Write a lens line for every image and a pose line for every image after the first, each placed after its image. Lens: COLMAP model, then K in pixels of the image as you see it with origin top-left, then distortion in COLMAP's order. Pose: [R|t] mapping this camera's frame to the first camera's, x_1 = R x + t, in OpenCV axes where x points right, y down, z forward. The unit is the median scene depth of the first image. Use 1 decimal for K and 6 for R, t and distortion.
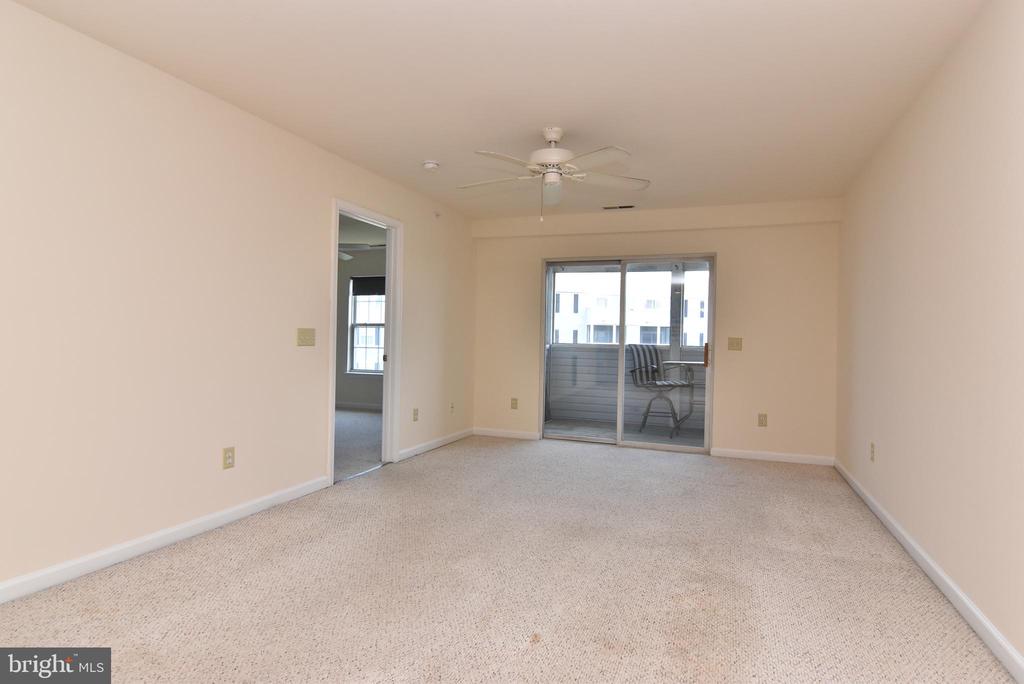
lens RADIAL K [[547.0, 0, 515.1], [0, 547.0, 341.2], [0, 0, 1]] dist [0.006416, -0.020052]
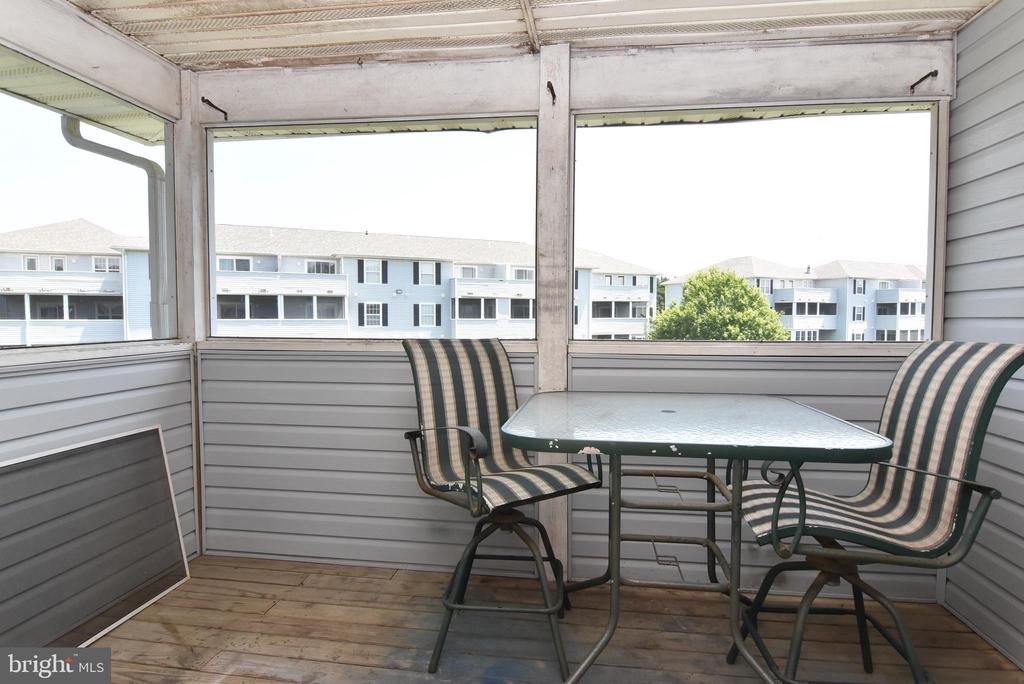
lens RADIAL K [[547.0, 0, 515.1], [0, 547.0, 341.2], [0, 0, 1]] dist [0.006416, -0.020052]
pose [[0.975349, -0.026547, 0.219063, 0.257421], [0.016541, 0.998740, 0.047387, -0.009972], [-0.220045, -0.042595, 0.974559, 0.885528]]
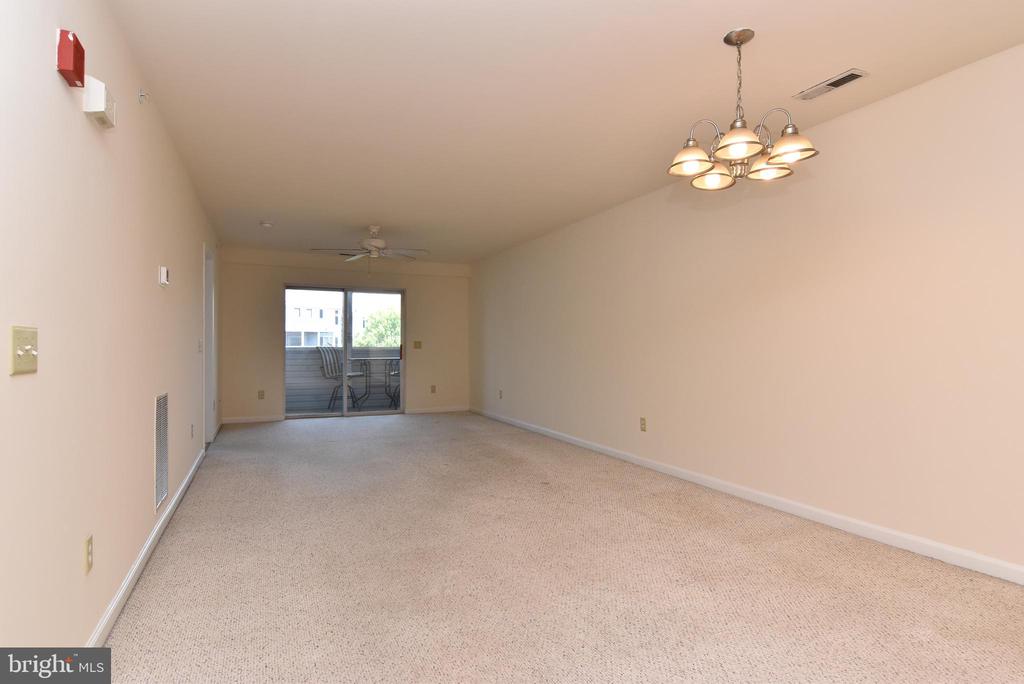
lens RADIAL K [[547.0, 0, 515.1], [0, 547.0, 341.2], [0, 0, 1]] dist [0.006416, -0.020052]
pose [[0.701244, -0.014520, 0.712774, -0.502023], [0.017048, 0.999848, 0.003596, -0.006323], [-0.712718, 0.009629, 0.701385, -0.328237]]
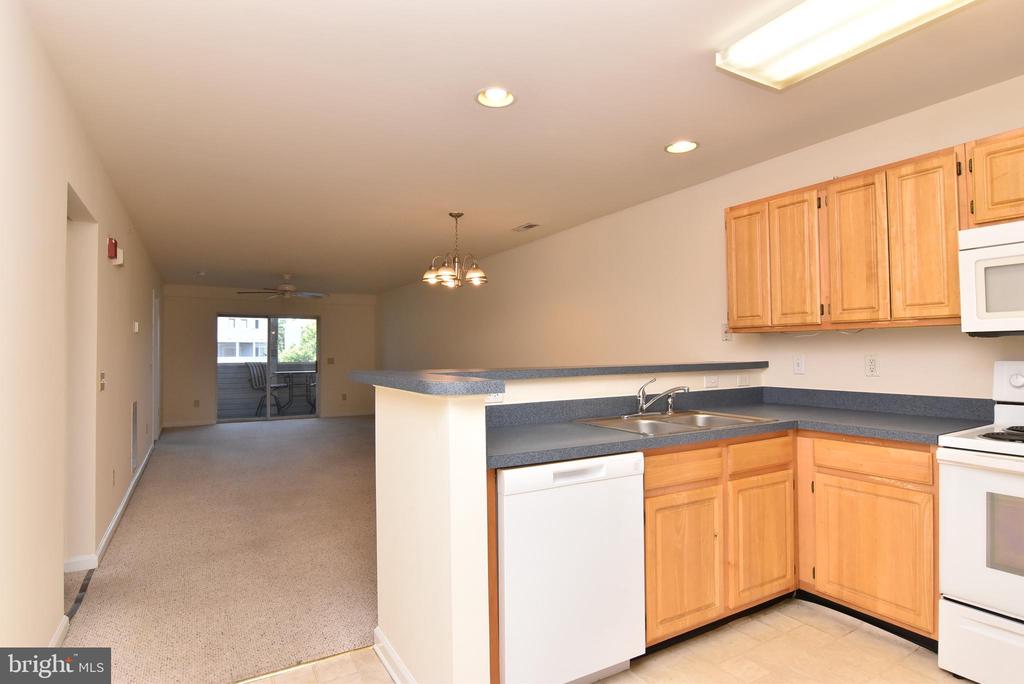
lens RADIAL K [[547.0, 0, 515.1], [0, 547.0, 341.2], [0, 0, 1]] dist [0.006416, -0.020052]
pose [[0.628357, -0.006446, 0.777899, -0.654621], [0.021447, 0.999729, -0.009039, -0.031825], [-0.777630, 0.022364, 0.628325, -0.710280]]
